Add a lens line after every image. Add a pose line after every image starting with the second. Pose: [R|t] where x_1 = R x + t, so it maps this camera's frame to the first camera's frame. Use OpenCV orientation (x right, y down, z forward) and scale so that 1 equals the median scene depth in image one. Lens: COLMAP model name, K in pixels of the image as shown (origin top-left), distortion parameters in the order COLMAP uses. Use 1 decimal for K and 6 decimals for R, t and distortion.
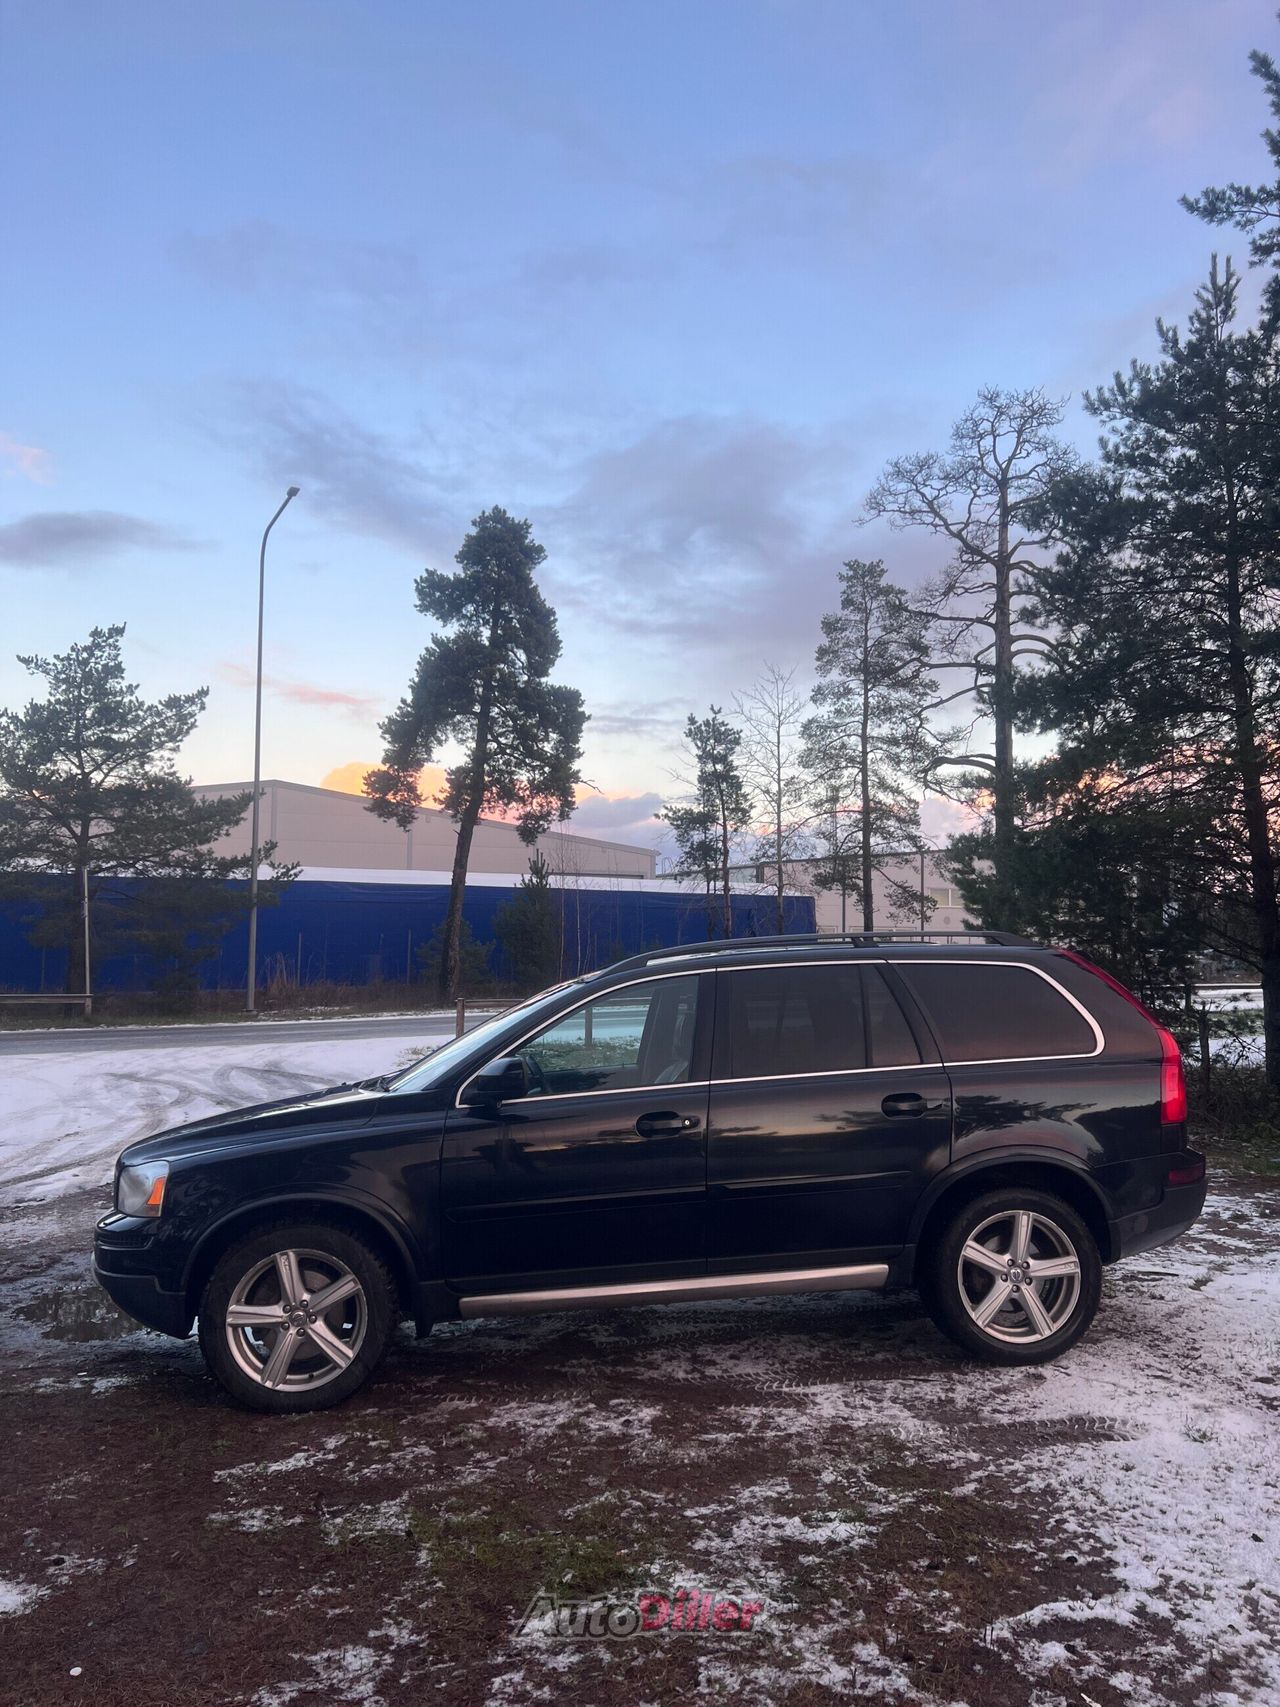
lens RADIAL K [[1279.3, 0, 632.8], [0, 1279.3, 856.4], [0, 0, 1]] dist [0.033067, -0.018139]
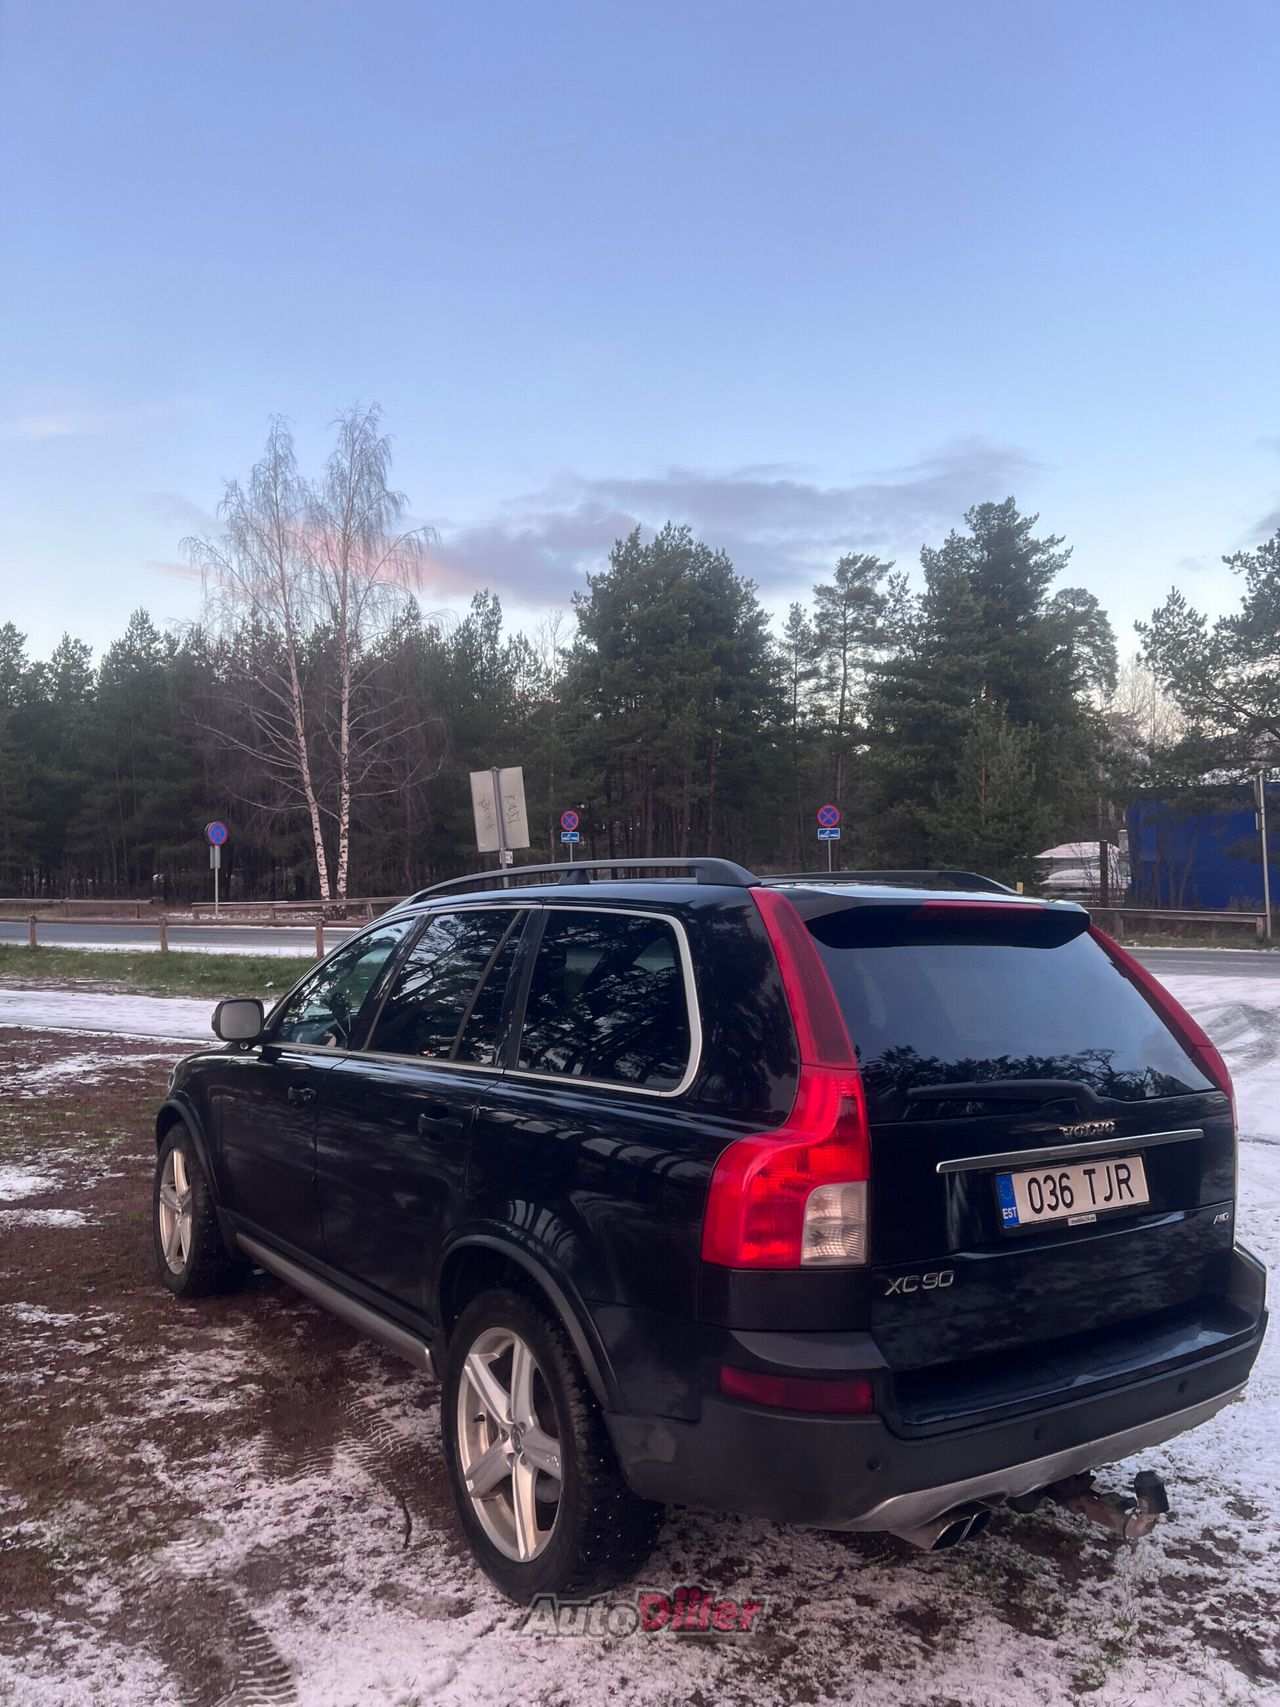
lens RADIAL K [[1279.3, 0, 634.0], [0, 1279.3, 861.4], [0, 0, 1]] dist [0.033067, -0.018139]
pose [[0.450321, -0.003326, -0.892861, 0.921236], [0.070511, 0.997002, 0.031849, 0.041160], [0.890078, -0.077299, 0.449205, 0.853327]]
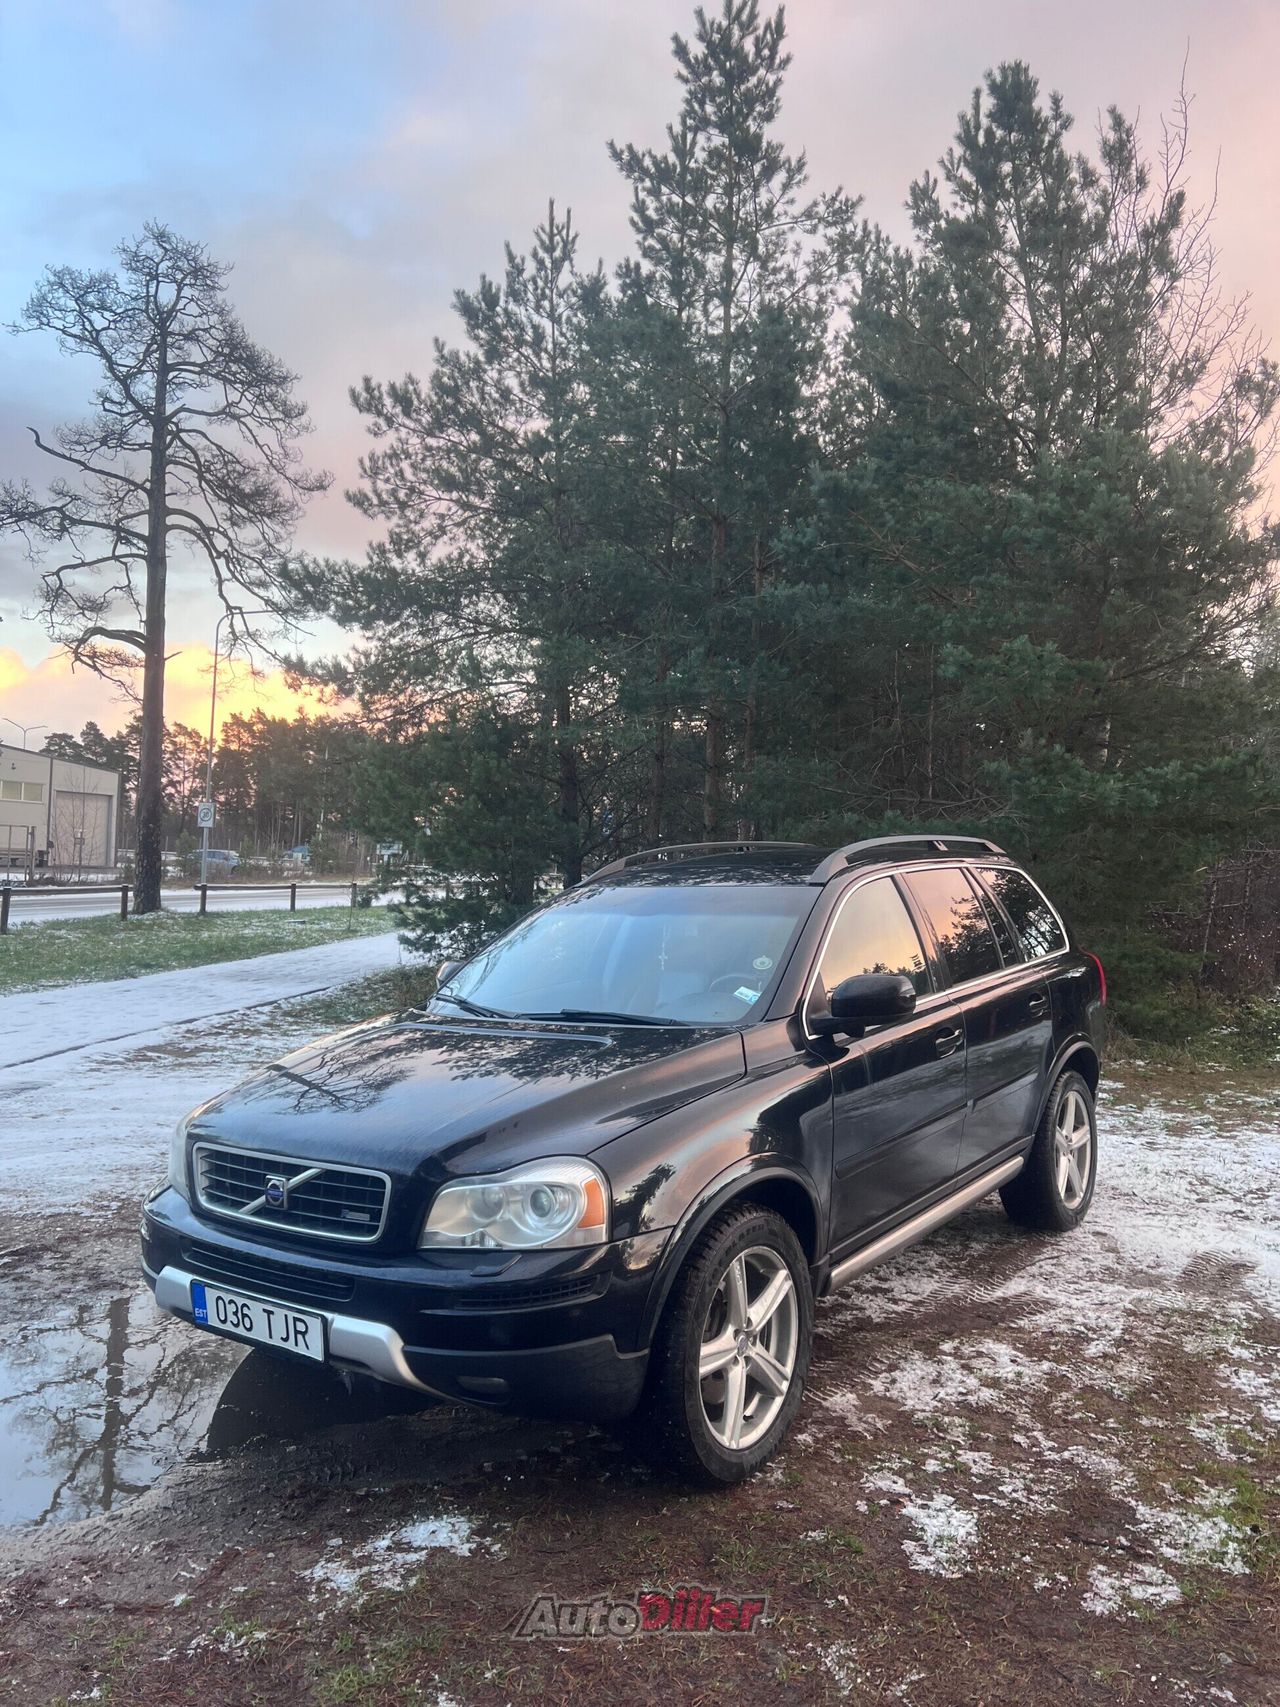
lens RADIAL K [[1279.3, 0, 656.1], [0, 1279.3, 850.1], [0, 0, 1]] dist [0.033067, -0.018139]
pose [[0.682932, 0.028265, 0.729935, -0.810897], [-0.081718, 0.995935, 0.037891, 0.059815], [-0.725897, -0.085526, 0.682465, 0.558549]]
